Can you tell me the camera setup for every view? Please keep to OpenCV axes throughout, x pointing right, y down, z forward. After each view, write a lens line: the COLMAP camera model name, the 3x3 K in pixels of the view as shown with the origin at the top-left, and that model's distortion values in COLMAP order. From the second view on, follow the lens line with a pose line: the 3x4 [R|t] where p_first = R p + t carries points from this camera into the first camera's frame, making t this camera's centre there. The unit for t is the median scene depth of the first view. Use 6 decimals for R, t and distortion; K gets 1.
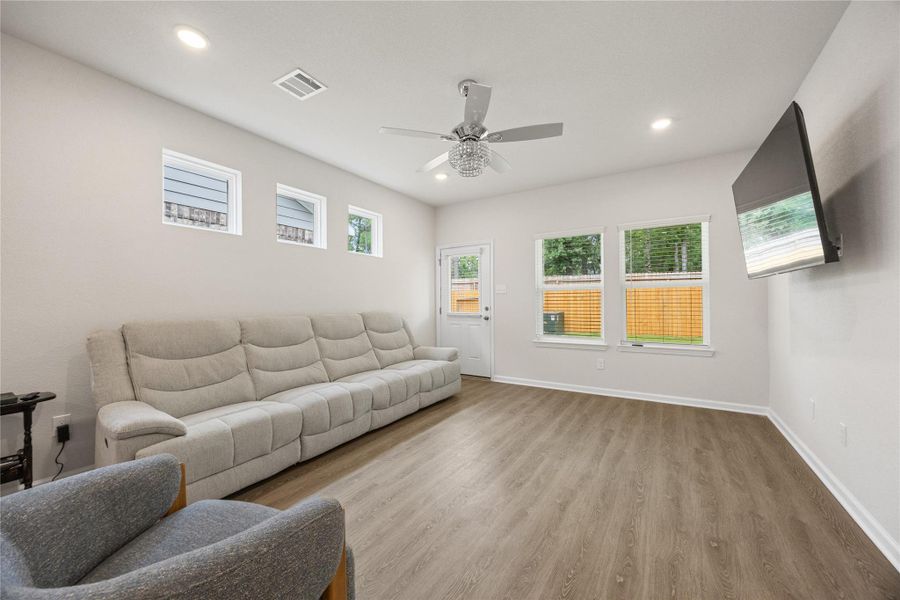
lens RADIAL K [[353.9, 0, 449.7], [0, 353.9, 299.8], [0, 0, 1]] dist [-0.001337, -0.000057]
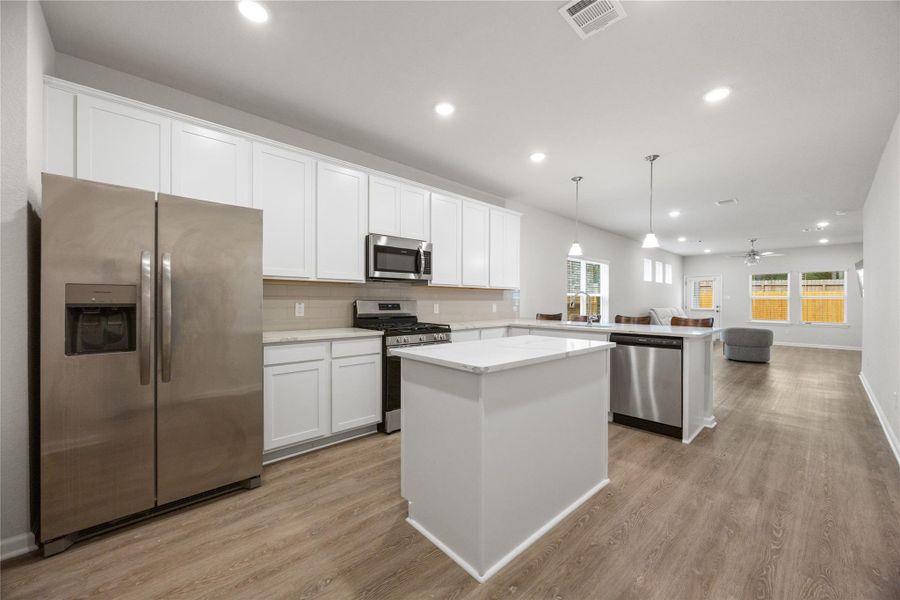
lens RADIAL K [[353.9, 0, 444.2], [0, 353.9, 301.9], [0, 0, 1]] dist [-0.001337, -0.000057]
pose [[0.964861, 0.011077, -0.262528, -1.007166], [-0.010127, 0.999936, 0.004973, 0.003081], [0.262566, -0.002139, 0.964912, -1.606711]]
